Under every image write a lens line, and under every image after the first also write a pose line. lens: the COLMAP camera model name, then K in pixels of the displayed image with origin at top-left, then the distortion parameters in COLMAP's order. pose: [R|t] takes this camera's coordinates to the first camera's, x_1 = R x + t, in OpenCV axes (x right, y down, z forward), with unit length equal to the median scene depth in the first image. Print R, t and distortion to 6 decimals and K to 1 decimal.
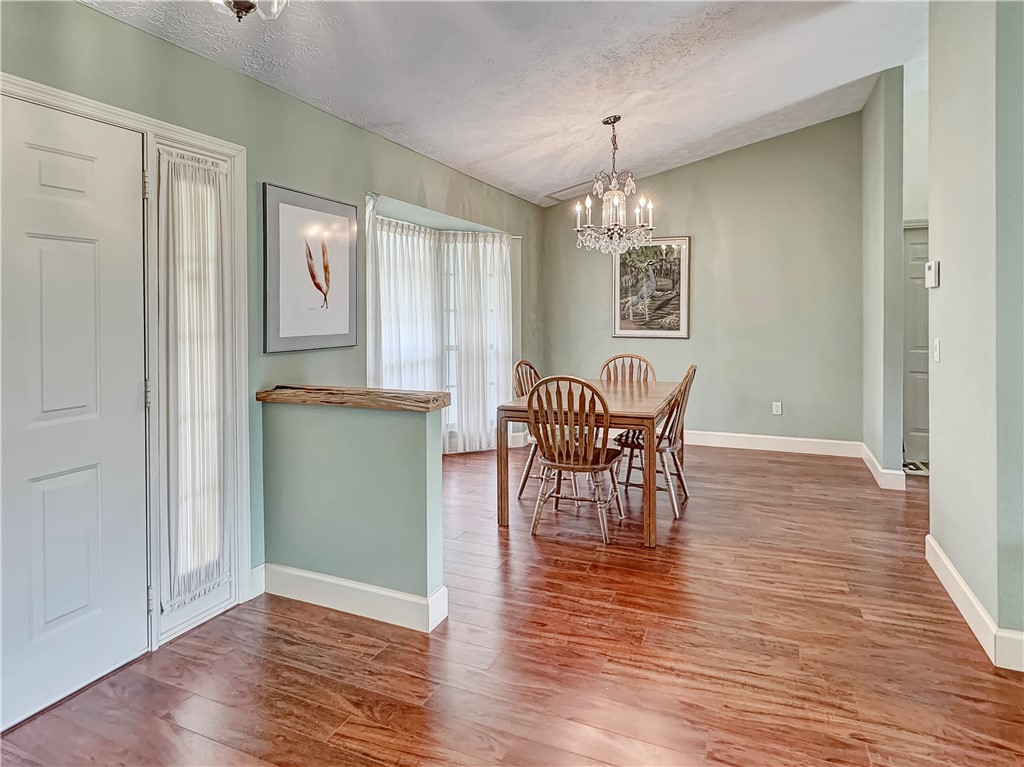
lens RADIAL K [[588.9, 0, 508.9], [0, 588.9, 376.5], [0, 0, 1]] dist [-0.000716, 0.000408]
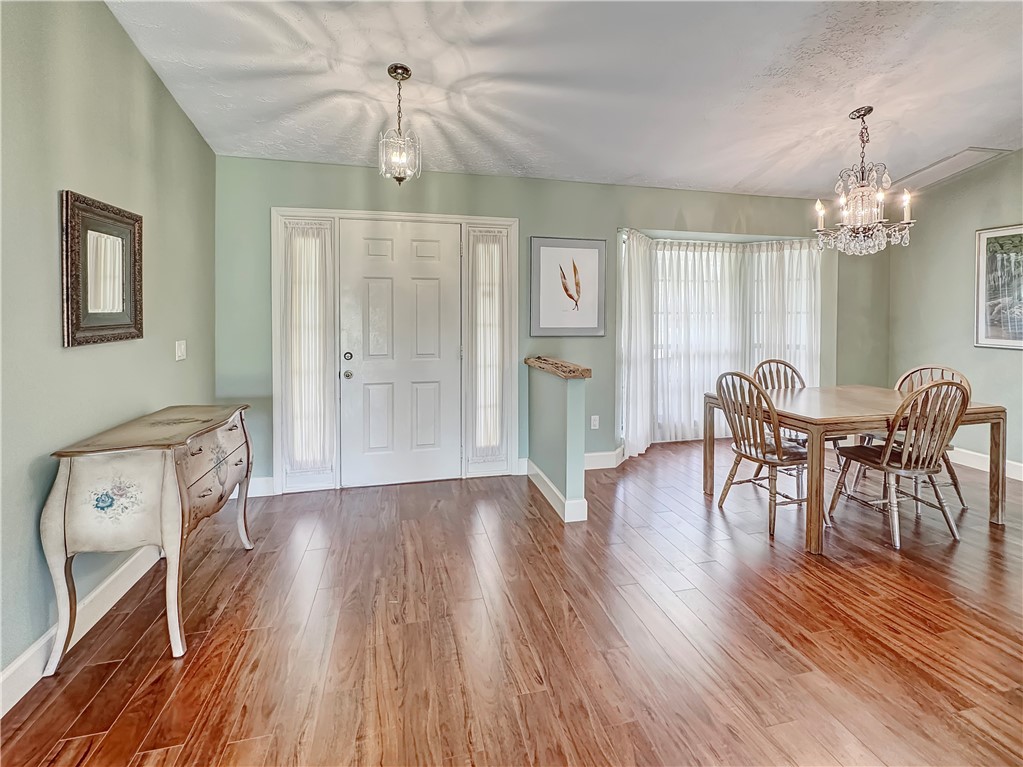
lens RADIAL K [[479.8, 0, 505.5], [0, 479.8, 387.4], [0, 0, 1]] dist [0.001705, 0.000058]
pose [[0.581735, 0.136464, -0.801849, 0.636397], [-0.098591, 0.990387, 0.097024, -0.019151], [0.807381, 0.022613, 0.589597, 0.109367]]
